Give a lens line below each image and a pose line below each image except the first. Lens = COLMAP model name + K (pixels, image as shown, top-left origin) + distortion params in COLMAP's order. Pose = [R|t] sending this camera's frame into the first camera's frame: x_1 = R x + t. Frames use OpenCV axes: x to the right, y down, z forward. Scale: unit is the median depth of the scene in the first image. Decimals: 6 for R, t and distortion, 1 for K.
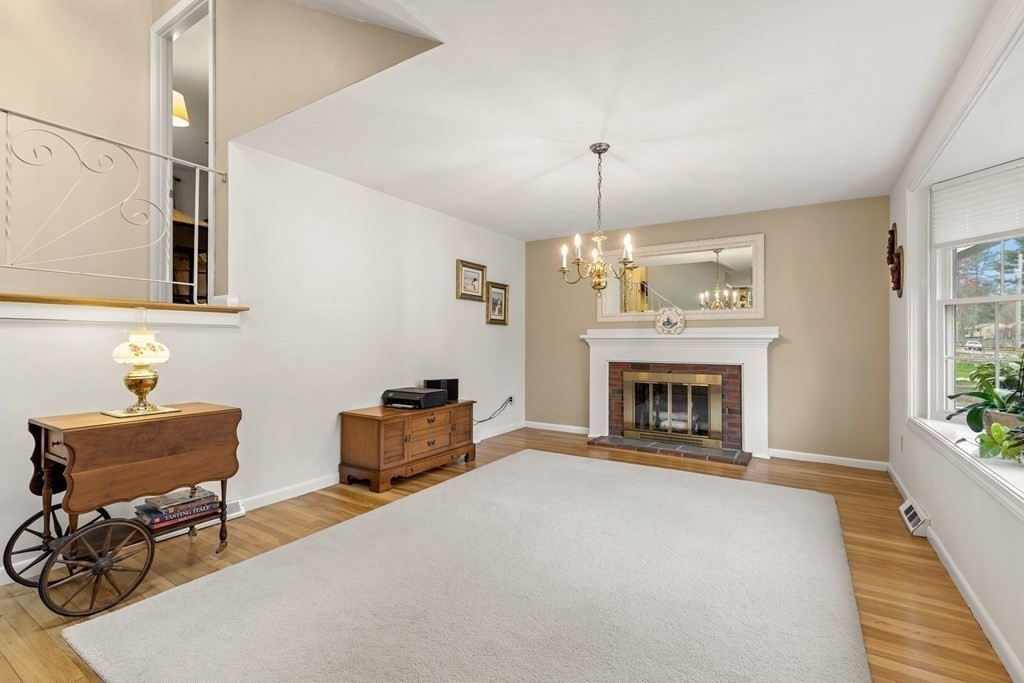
lens RADIAL K [[464.9, 0, 512.0], [0, 464.9, 341.5], [0, 0, 1]] dist [0.017047, 0.000314]
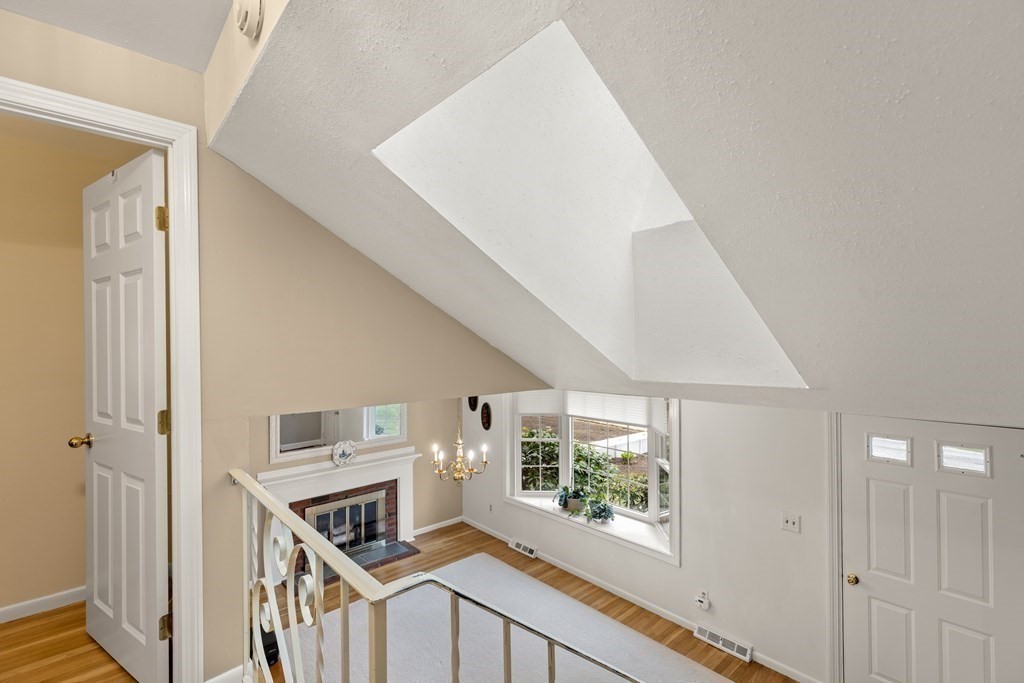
lens RADIAL K [[460.7, 0, 512.0], [0, 460.7, 341.5], [0, 0, 1]] dist [0.002285, 0.000114]
pose [[0.270602, 0.000328, 0.962691, -0.713048], [0.009382, 0.999952, -0.002977, -0.341635], [-0.962645, 0.009837, 0.270586, 0.306165]]
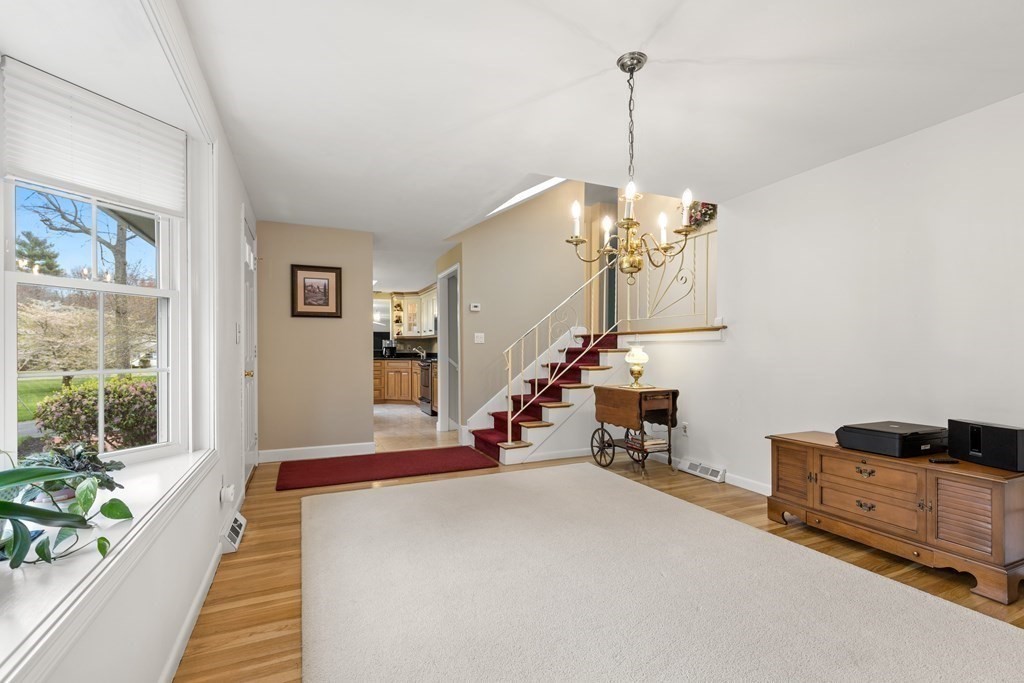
lens RADIAL K [[465.3, 0, 517.2], [0, 465.3, 351.7], [0, 0, 1]] dist [0.000458, 0.000001]
pose [[-0.545744, -0.002387, -0.837949, 0.547753], [-0.003181, 0.999995, -0.000777, 0.002076], [0.837946, 0.002241, -0.545749, 0.799871]]
